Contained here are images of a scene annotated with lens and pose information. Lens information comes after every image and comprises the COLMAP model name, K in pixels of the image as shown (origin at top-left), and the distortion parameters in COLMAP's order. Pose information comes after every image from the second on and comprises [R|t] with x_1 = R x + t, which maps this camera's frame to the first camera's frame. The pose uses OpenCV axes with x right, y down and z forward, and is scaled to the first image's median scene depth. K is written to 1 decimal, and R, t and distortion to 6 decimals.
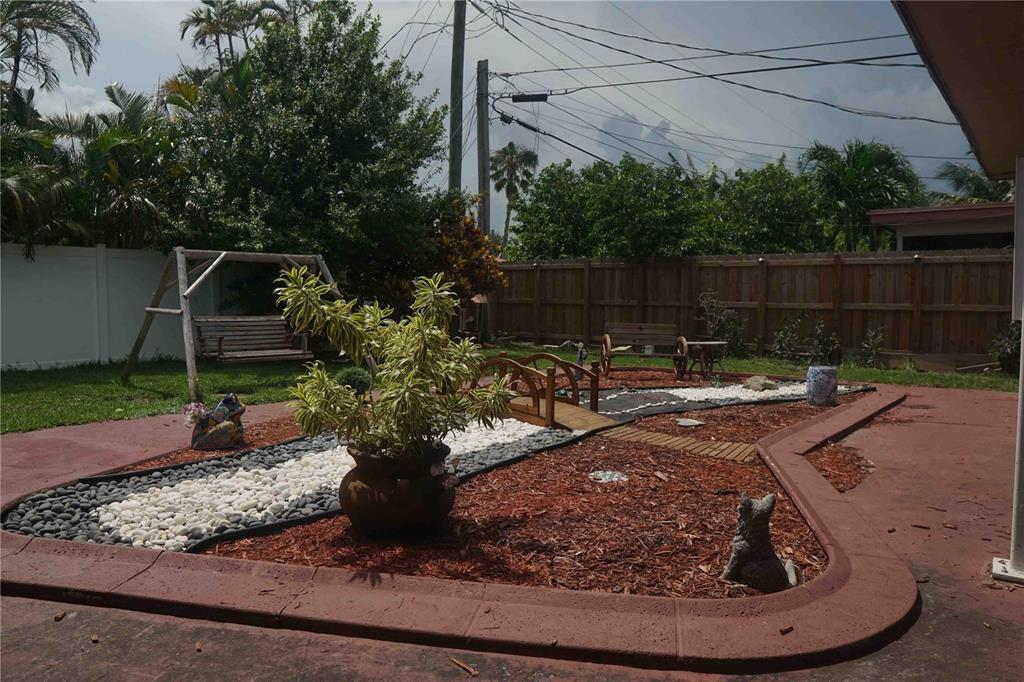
lens RADIAL K [[723.2, 0, 512.0], [0, 723.2, 341.0], [0, 0, 1]] dist [-0.105365, 0.071177]
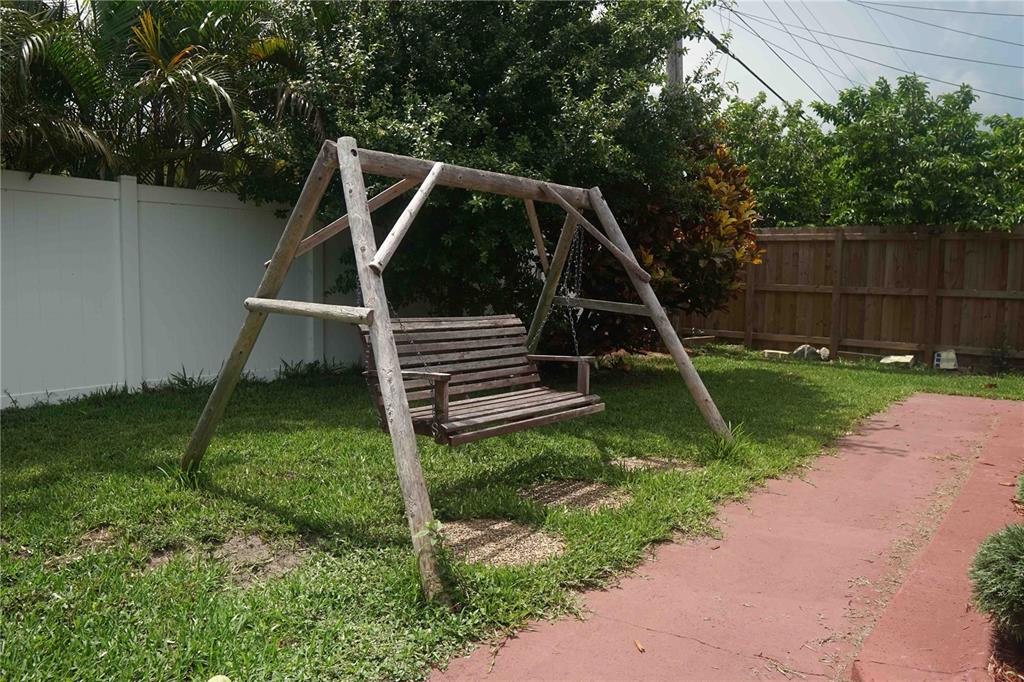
lens RADIAL K [[723.2, 0, 512.0], [0, 723.2, 341.0], [0, 0, 1]] dist [-0.105365, 0.071177]
pose [[0.999715, 0.012291, -0.020480, -0.277407], [-0.011774, 0.999614, 0.025179, -0.026730], [0.020782, -0.024930, 0.999473, 0.462243]]
